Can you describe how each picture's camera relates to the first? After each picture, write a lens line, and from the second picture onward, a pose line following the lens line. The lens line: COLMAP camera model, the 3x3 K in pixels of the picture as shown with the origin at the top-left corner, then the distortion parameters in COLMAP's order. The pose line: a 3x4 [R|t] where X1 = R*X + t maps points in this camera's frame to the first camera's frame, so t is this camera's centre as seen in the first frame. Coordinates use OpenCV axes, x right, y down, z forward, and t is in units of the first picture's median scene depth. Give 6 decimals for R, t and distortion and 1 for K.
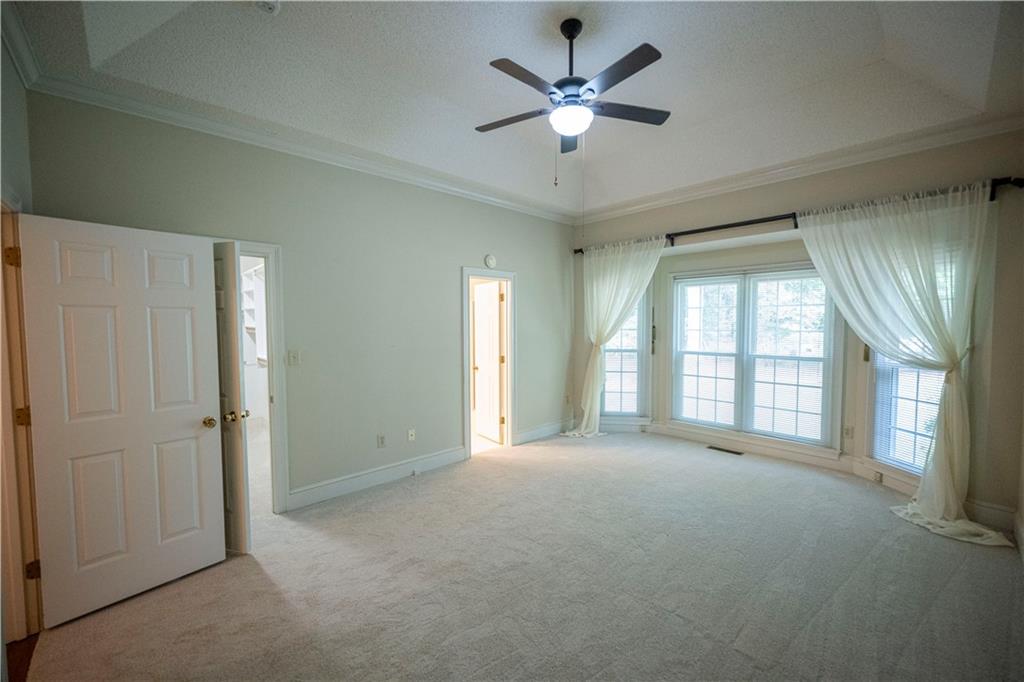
lens RADIAL K [[404.2, 0, 514.1], [0, 404.2, 342.0], [0, 0, 1]] dist [-0.000177, -0.000032]
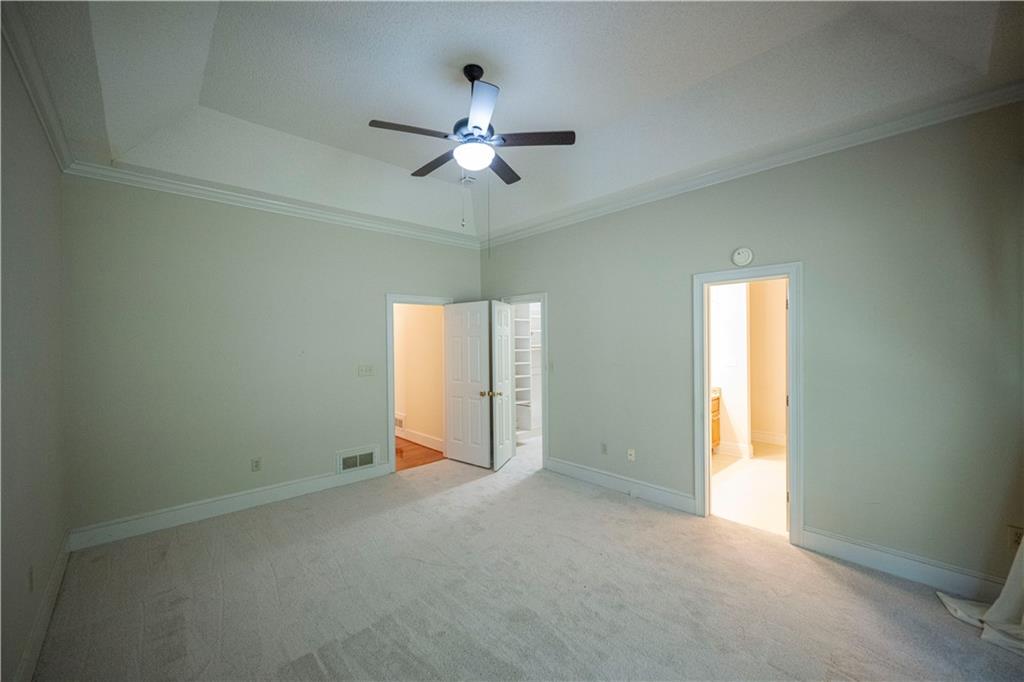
lens RADIAL K [[404.2, 0, 514.0], [0, 404.2, 340.3], [0, 0, 1]] dist [-0.000177, -0.000032]
pose [[0.005172, 0.004131, -0.999978, 0.737592], [-0.044152, 0.999017, 0.003899, -0.043166], [0.999011, 0.044130, 0.005349, 0.684076]]
